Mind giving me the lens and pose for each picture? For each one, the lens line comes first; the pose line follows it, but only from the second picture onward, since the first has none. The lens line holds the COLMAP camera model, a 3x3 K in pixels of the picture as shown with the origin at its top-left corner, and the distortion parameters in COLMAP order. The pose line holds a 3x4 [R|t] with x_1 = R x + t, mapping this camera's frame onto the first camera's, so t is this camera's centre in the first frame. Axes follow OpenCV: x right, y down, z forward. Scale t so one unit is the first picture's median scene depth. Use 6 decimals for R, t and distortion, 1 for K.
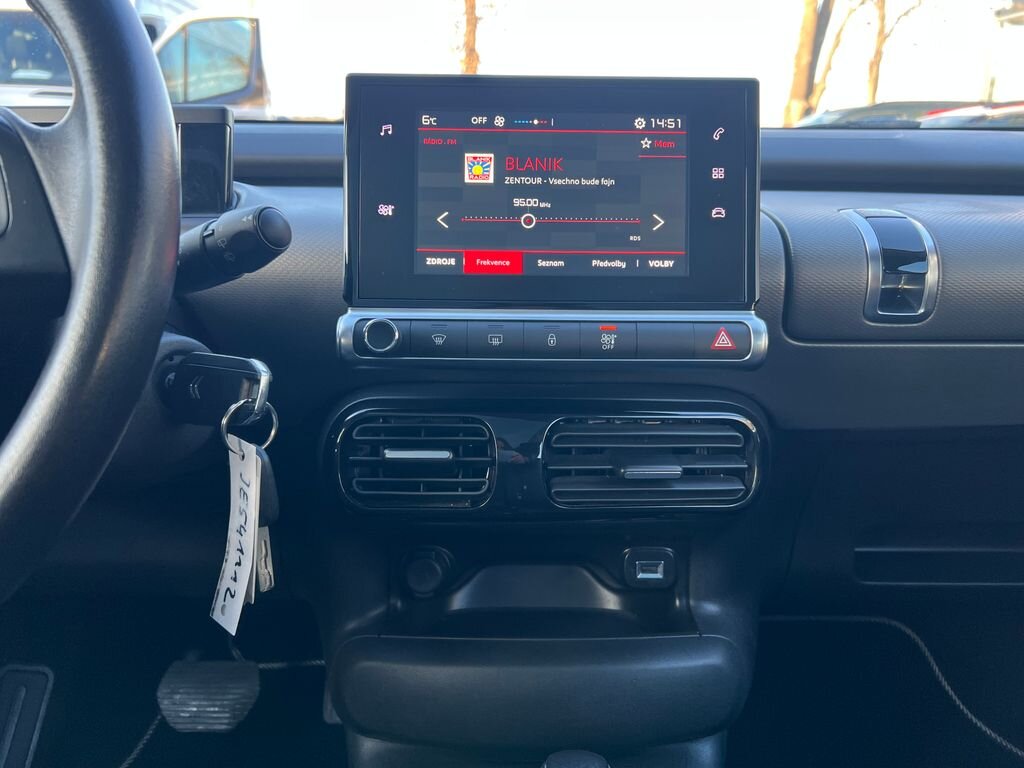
lens RADIAL K [[800.2, 0, 512.0], [0, 800.2, 404.4], [0, 0, 1]] dist [0.053686, -0.052155]
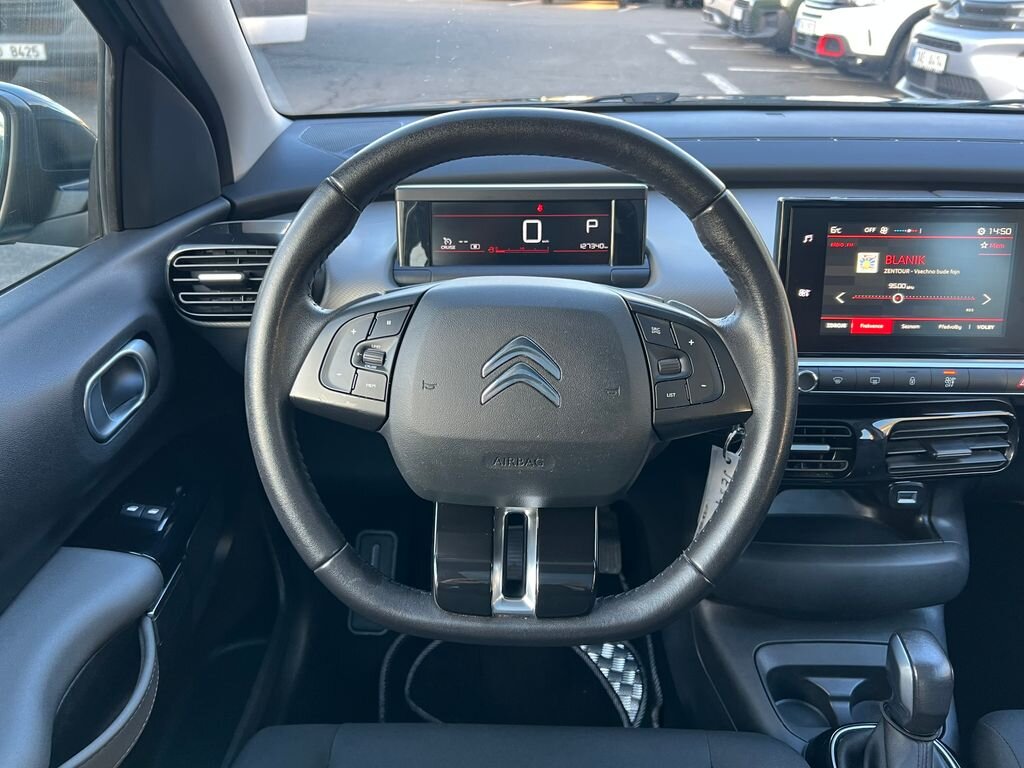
lens RADIAL K [[800.2, 0, 510.8], [0, 800.2, 386.1], [0, 0, 1]] dist [0.053686, -0.052155]
pose [[0.999791, 0.003973, -0.020050, -0.669414], [0.000269, 0.978288, 0.207251, -0.380293], [0.020438, -0.207213, 0.978082, -0.522010]]
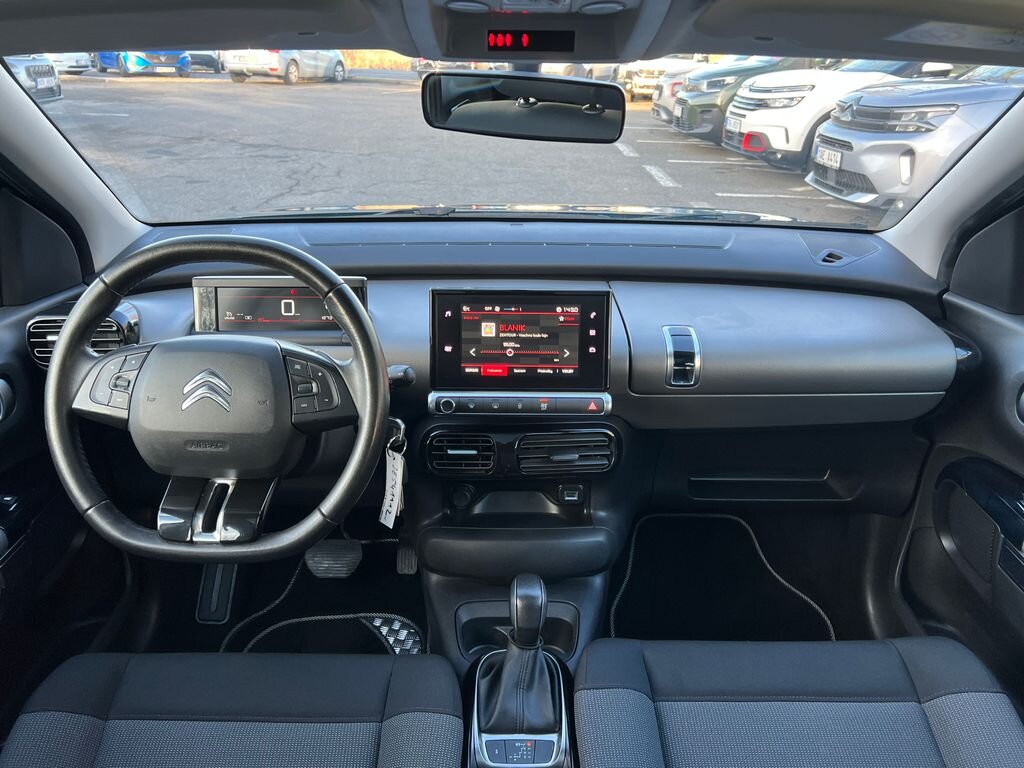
lens RADIAL K [[800.2, 0, 514.0], [0, 800.2, 388.6], [0, 0, 1]] dist [0.053686, -0.052155]
pose [[0.999994, 0.001926, 0.002852, 0.025588], [-0.002251, 0.992935, 0.118641, -0.396939], [-0.002603, -0.118646, 0.992933, -1.284757]]
